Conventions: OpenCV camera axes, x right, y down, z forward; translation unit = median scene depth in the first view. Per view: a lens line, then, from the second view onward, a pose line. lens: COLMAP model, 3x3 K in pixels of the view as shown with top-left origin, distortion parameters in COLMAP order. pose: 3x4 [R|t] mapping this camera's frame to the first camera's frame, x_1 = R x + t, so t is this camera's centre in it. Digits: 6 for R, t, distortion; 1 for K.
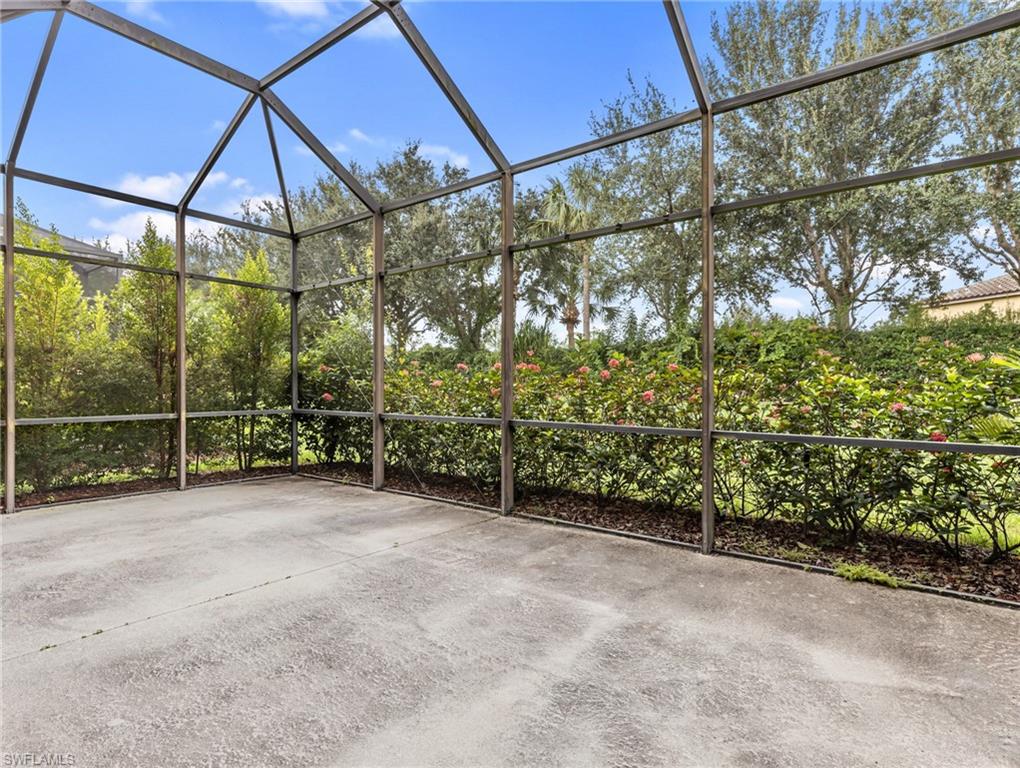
lens RADIAL K [[540.6, 0, 516.8], [0, 540.6, 388.6], [0, 0, 1]] dist [0.002059, -0.001862]
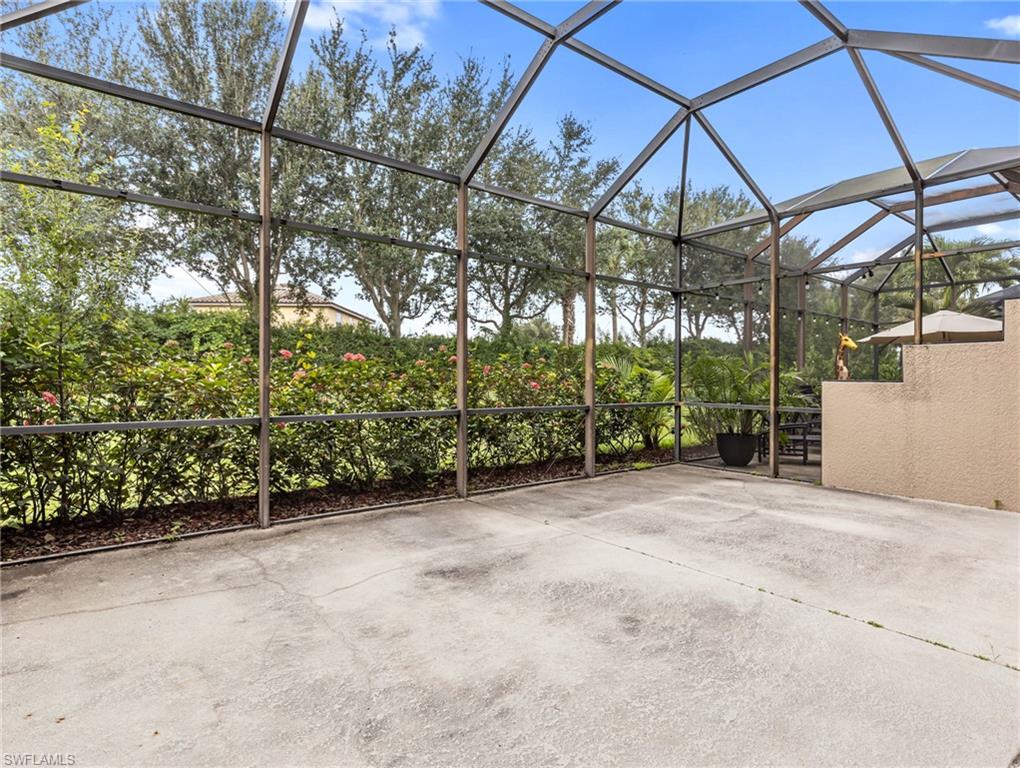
lens RADIAL K [[540.6, 0, 514.2], [0, 540.6, 381.2], [0, 0, 1]] dist [0.002059, -0.001862]
pose [[0.253720, -0.006396, 0.967257, -1.760975], [0.000016, 0.999978, 0.006608, -0.011911], [-0.967278, -0.001661, 0.253714, 1.050768]]
